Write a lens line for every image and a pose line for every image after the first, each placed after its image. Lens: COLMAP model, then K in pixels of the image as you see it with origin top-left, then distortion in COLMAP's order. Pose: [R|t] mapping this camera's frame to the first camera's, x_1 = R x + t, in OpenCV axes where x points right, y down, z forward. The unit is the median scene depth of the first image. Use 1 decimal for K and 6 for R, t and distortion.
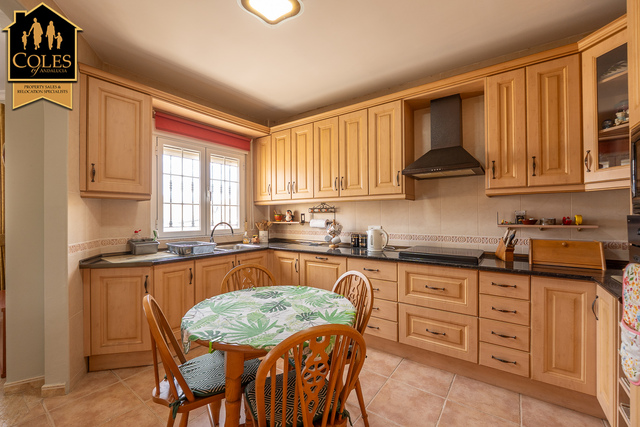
lens RADIAL K [[269.2, 0, 320.6], [0, 269.2, 215.2], [0, 0, 1]] dist [-0.000545, -0.003901]
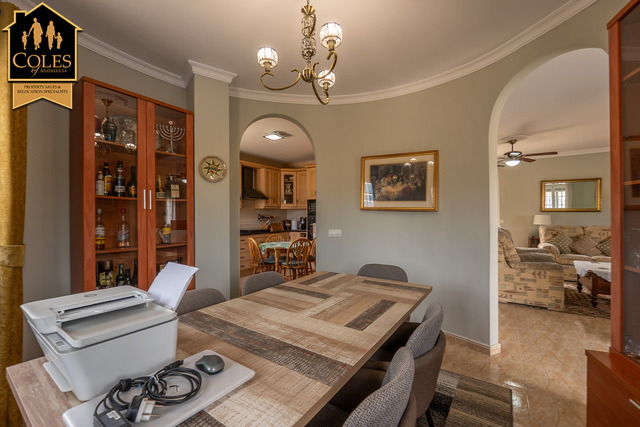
lens RADIAL K [[269.2, 0, 320.6], [0, 269.2, 215.2], [0, 0, 1]] dist [-0.000545, -0.003901]
pose [[-0.032295, 0.002576, 0.999475, -1.965717], [0.003203, 0.999992, -0.002474, 0.005658], [-0.999473, 0.003121, -0.032303, 0.411237]]
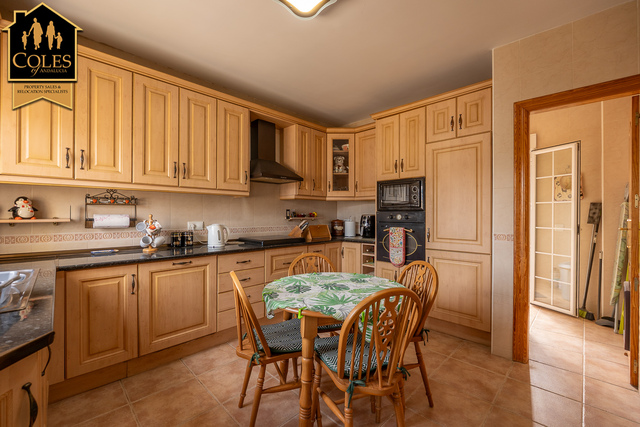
lens RADIAL K [[269.2, 0, 320.6], [0, 269.2, 215.2], [0, 0, 1]] dist [-0.000545, -0.003901]
pose [[0.148814, 0.003987, 0.988857, -0.777211], [-0.003296, 0.999988, -0.003536, 0.023238], [-0.988860, -0.002733, 0.148825, 0.527771]]
